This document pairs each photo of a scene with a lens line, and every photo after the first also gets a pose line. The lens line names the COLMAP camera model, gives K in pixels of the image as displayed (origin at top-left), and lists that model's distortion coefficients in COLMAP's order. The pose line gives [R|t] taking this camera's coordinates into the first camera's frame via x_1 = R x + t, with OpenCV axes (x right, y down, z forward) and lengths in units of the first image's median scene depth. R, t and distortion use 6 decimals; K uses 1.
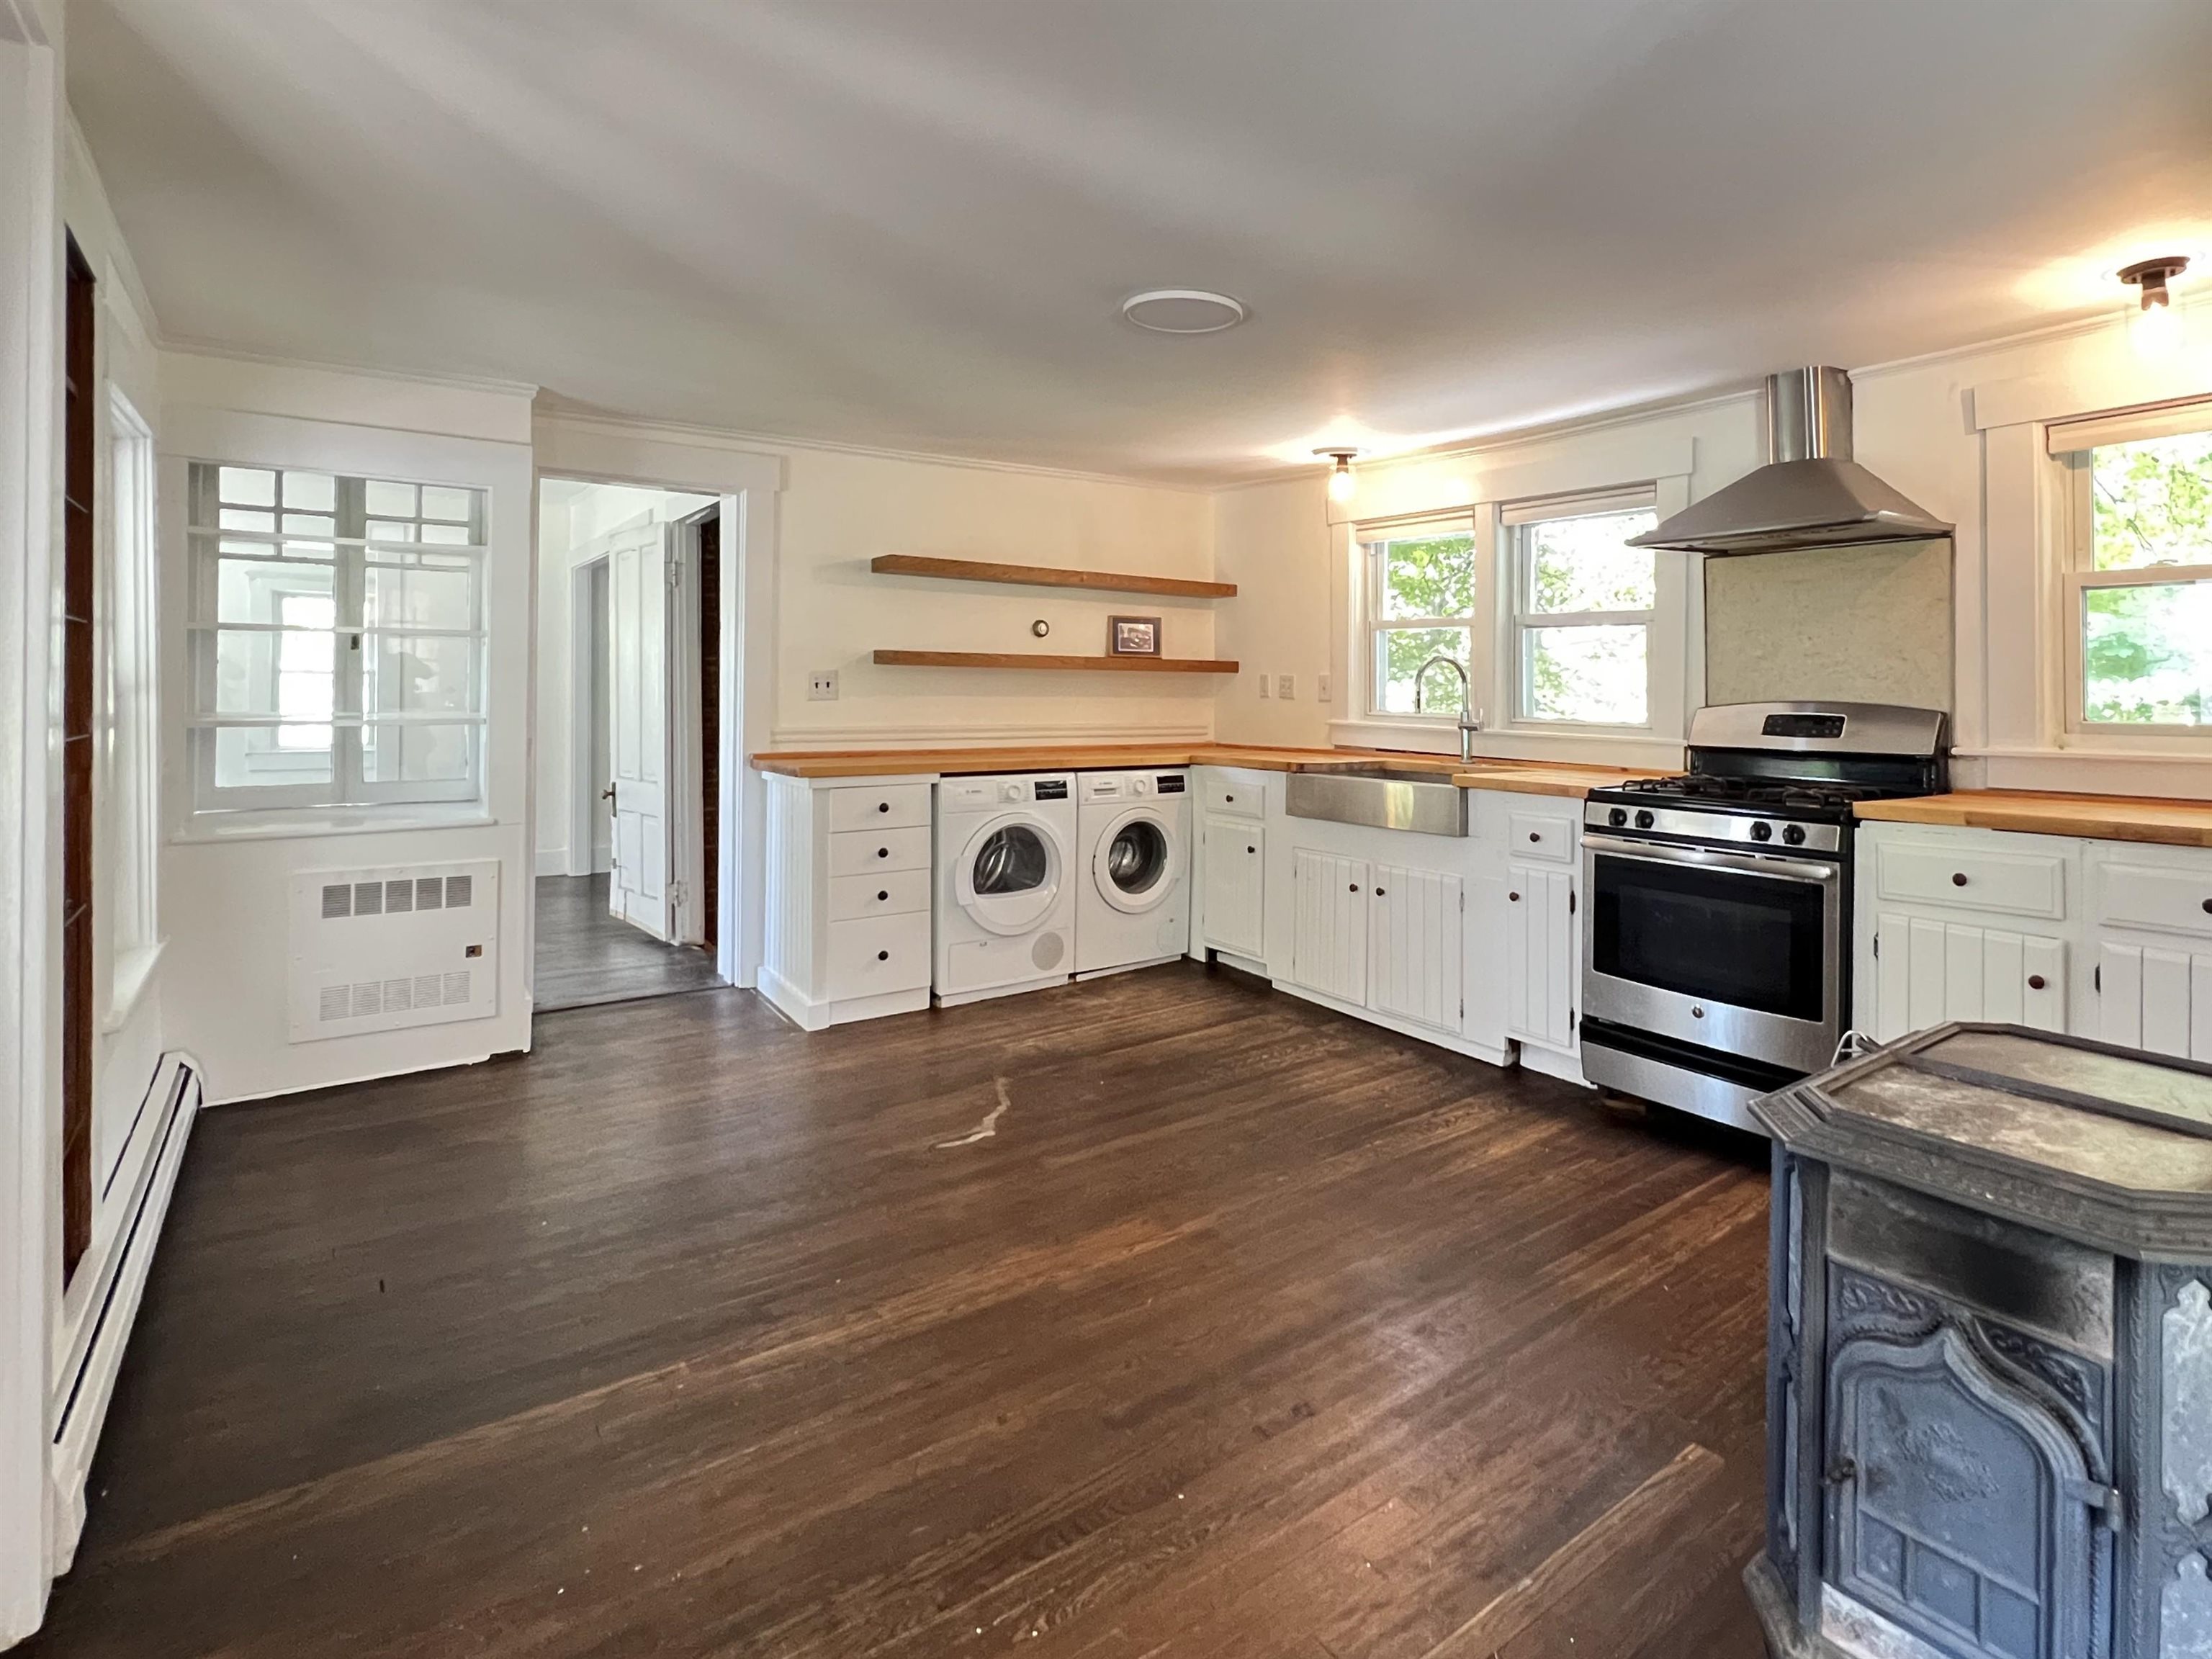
lens RADIAL K [[1155.0, 0, 1240.6], [0, 1155.0, 684.4], [0, 0, 1]] dist [0.000937, 0.000371]
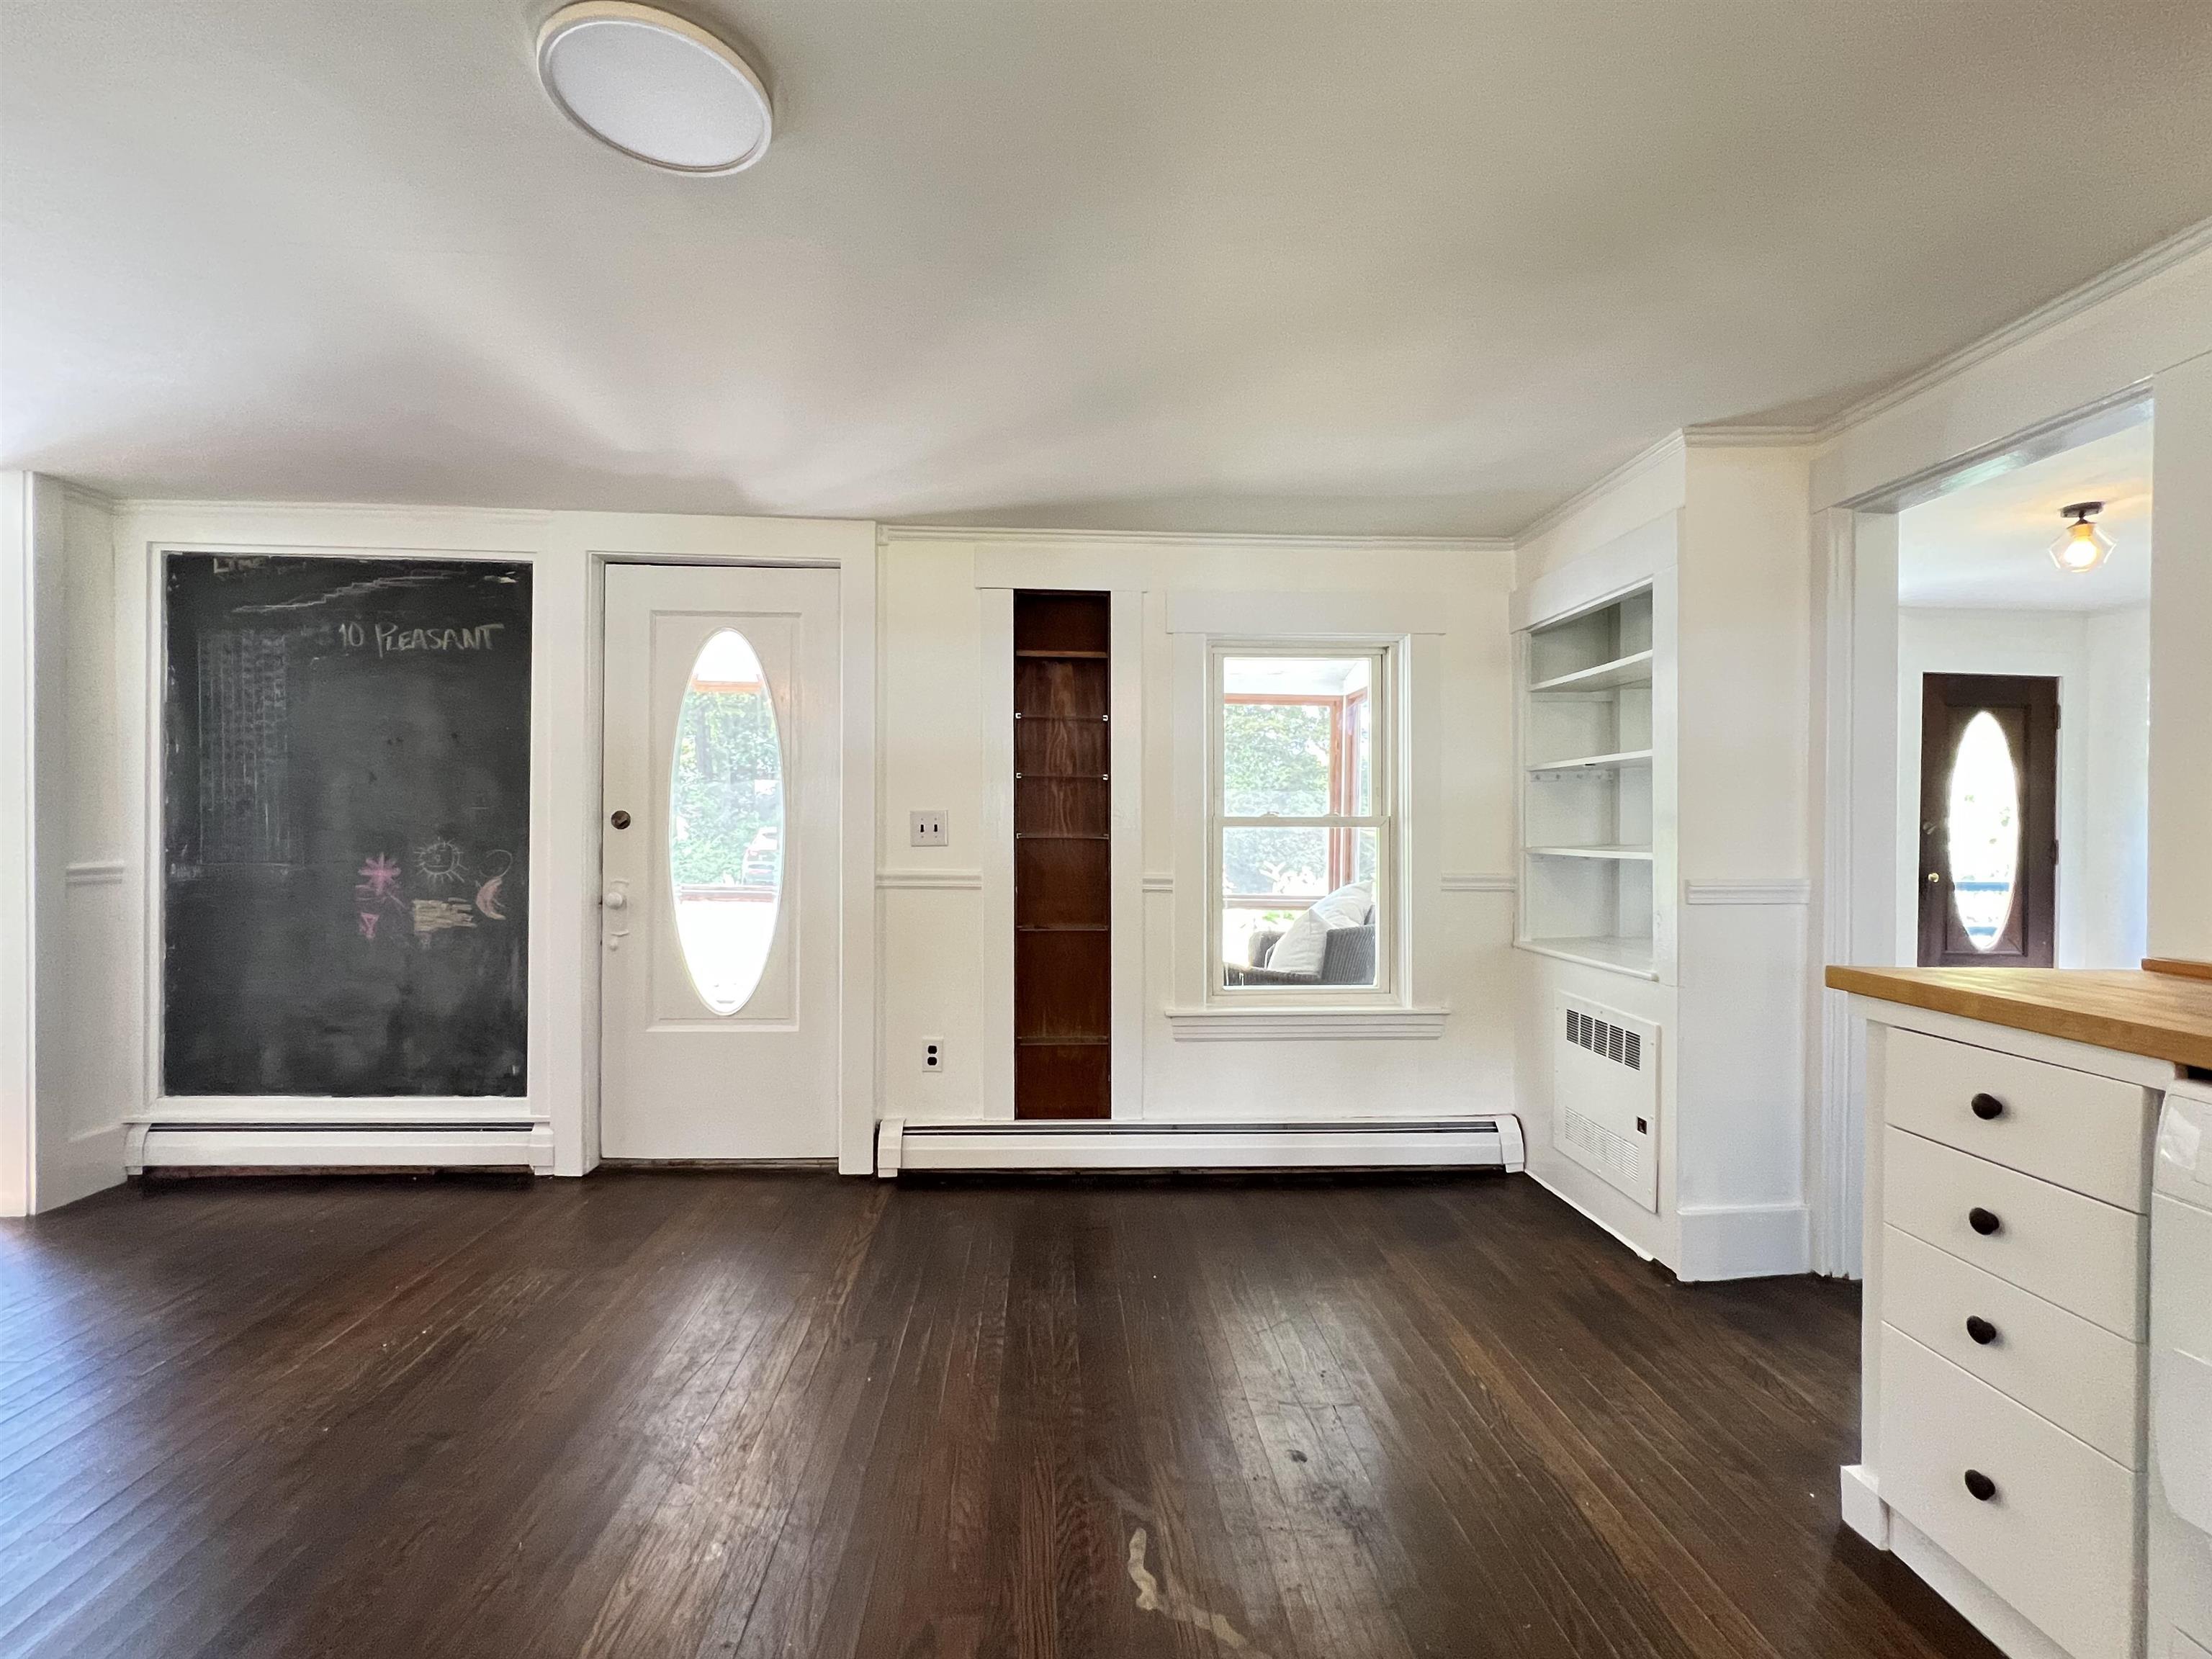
lens RADIAL K [[969.7, 0, 1103.0], [0, 969.7, 830.0], [0, 0, 1]] dist [-0.003619, 0.000849]
pose [[-0.581391, -0.011385, -0.813545, 0.174121], [-0.015012, 0.999882, -0.003265, 0.024407], [0.813486, 0.010315, -0.581493, 1.250354]]
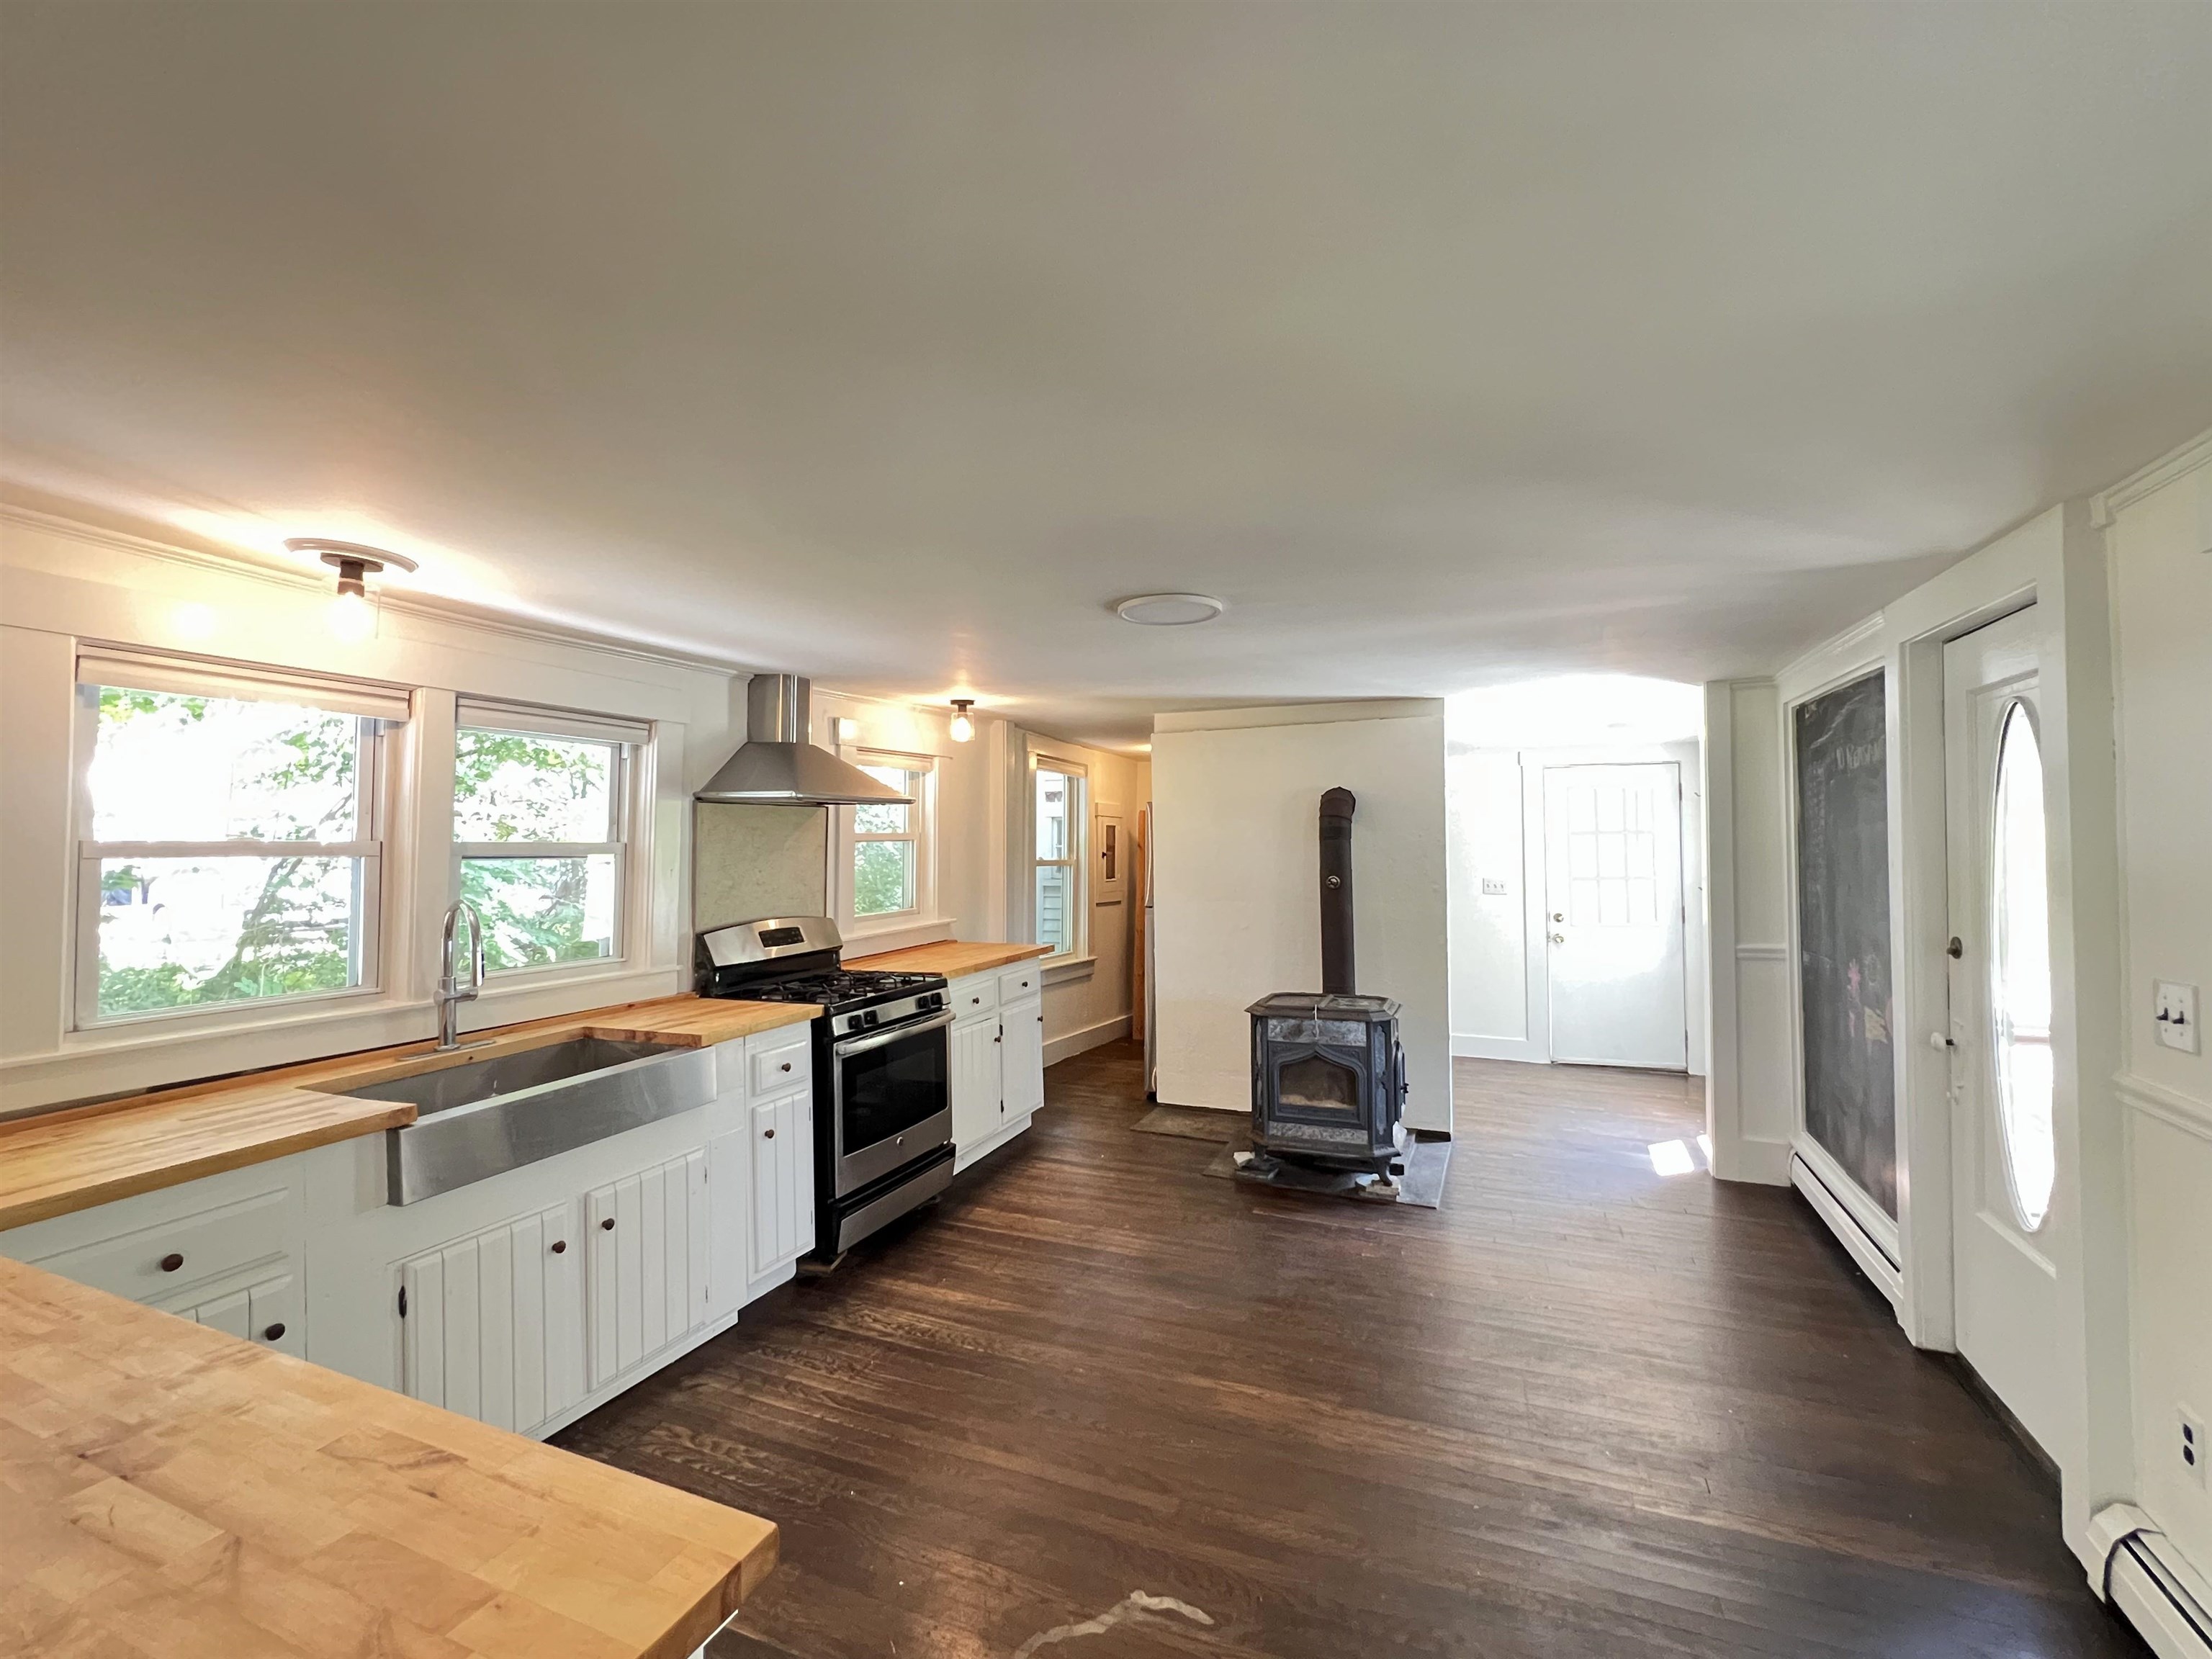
lens RADIAL K [[969.7, 0, 1096.5], [0, 969.7, 824.7], [0, 0, 1]] dist [-0.003619, 0.000849]
pose [[-0.467736, 0.013889, 0.883759, -0.745849], [0.009019, 0.999899, -0.010940, -0.085965], [-0.883822, 0.002854, -0.467815, 1.308040]]
